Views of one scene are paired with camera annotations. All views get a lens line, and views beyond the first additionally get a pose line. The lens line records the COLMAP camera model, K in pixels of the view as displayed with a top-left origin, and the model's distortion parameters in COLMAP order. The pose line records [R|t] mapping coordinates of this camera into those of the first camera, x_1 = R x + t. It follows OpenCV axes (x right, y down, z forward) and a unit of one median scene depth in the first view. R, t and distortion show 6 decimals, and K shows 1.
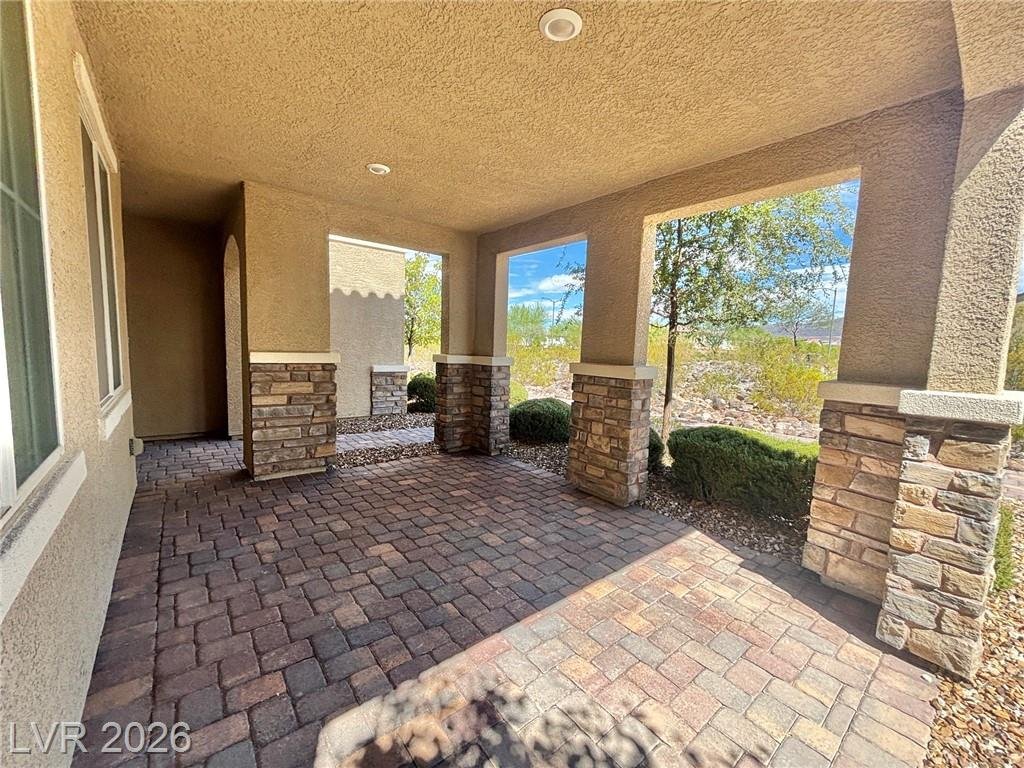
lens RADIAL K [[408.8, 0, 508.5], [0, 408.8, 387.3], [0, 0, 1]] dist [-0.002525, -0.000063]
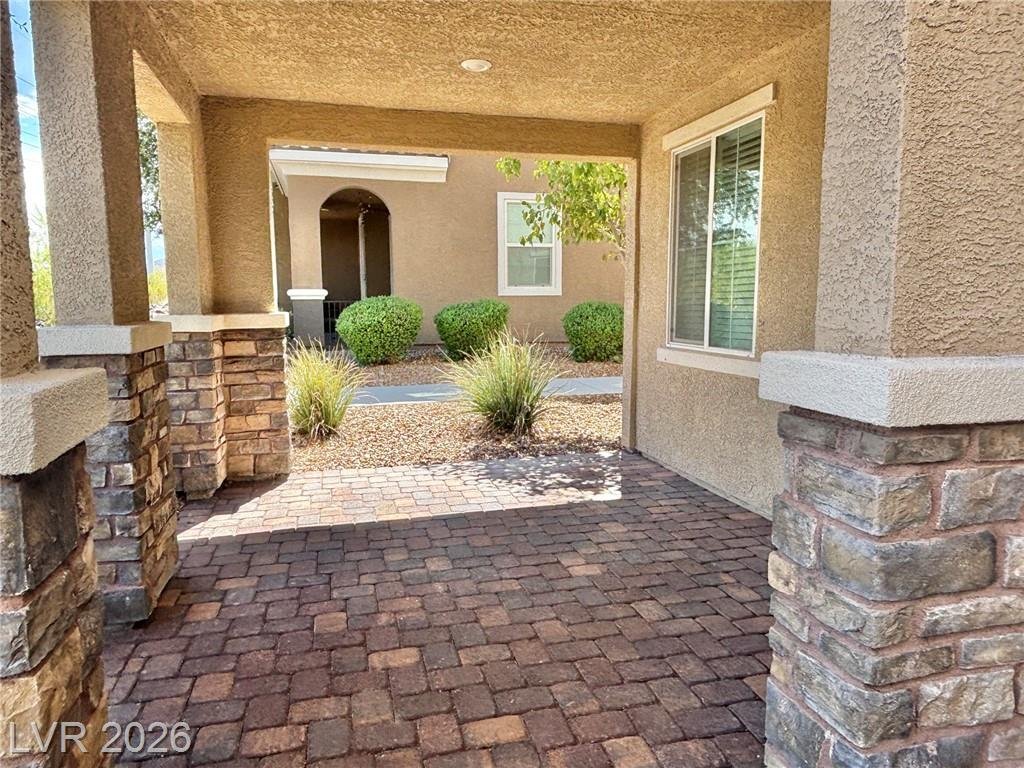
lens RADIAL K [[625.9, 0, 512.3], [0, 625.9, 378.8], [0, 0, 1]] dist [0.005069, -0.002344]
pose [[-0.900545, -0.094487, 0.424371, -0.741647], [0.010069, 0.971304, 0.237629, -0.259749], [-0.434646, 0.218269, -0.873751, 2.285510]]
